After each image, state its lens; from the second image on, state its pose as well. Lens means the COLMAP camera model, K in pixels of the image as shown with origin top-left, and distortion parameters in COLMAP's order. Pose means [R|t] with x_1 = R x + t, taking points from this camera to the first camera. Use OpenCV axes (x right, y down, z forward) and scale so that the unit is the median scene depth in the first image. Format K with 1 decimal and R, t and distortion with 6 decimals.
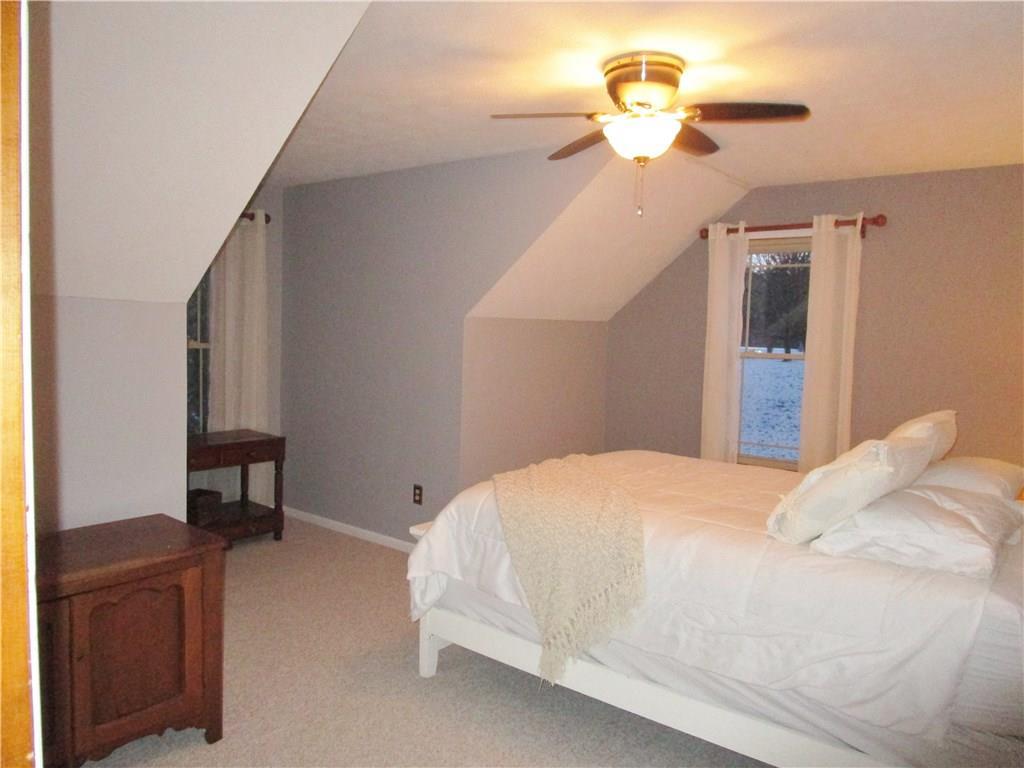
lens RADIAL K [[743.0, 0, 512.0], [0, 743.0, 384.0], [0, 0, 1]] dist [-0.006084, -0.006691]
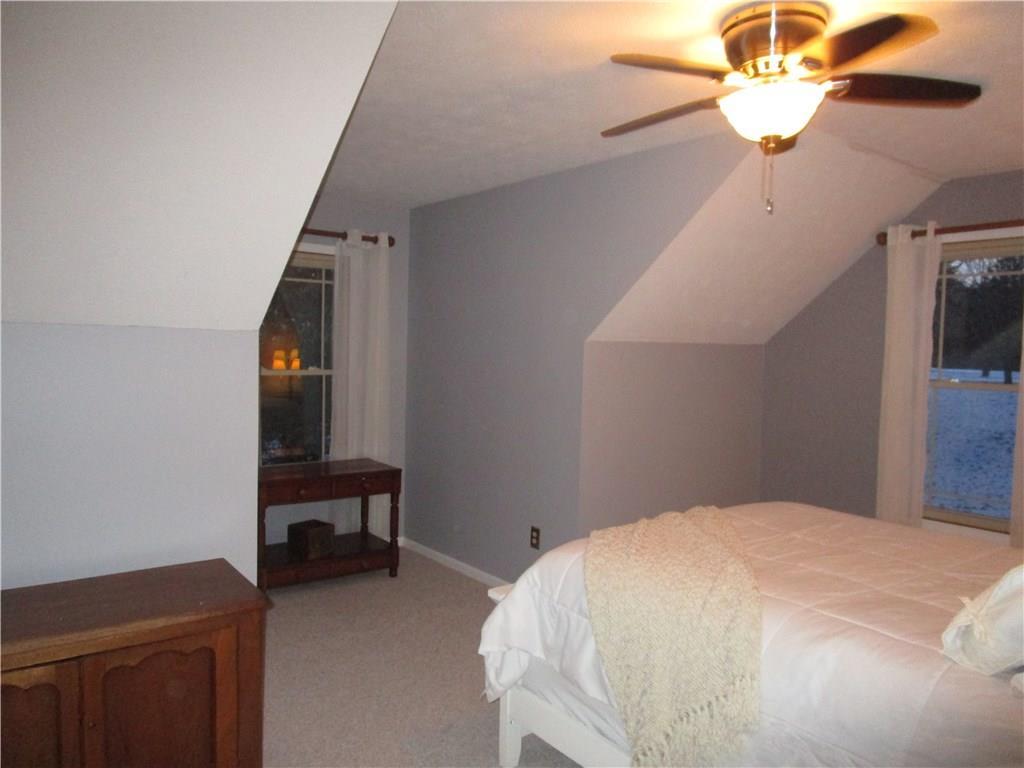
lens RADIAL K [[736.9, 0, 512.1], [0, 736.9, 388.7], [0, 0, 1]] dist [-0.003643, 0.000201]
pose [[0.971438, 0.007772, -0.237168, 0.091322], [-0.013104, 0.999695, -0.020915, -0.021654], [0.236933, 0.023425, 0.971244, 0.184074]]
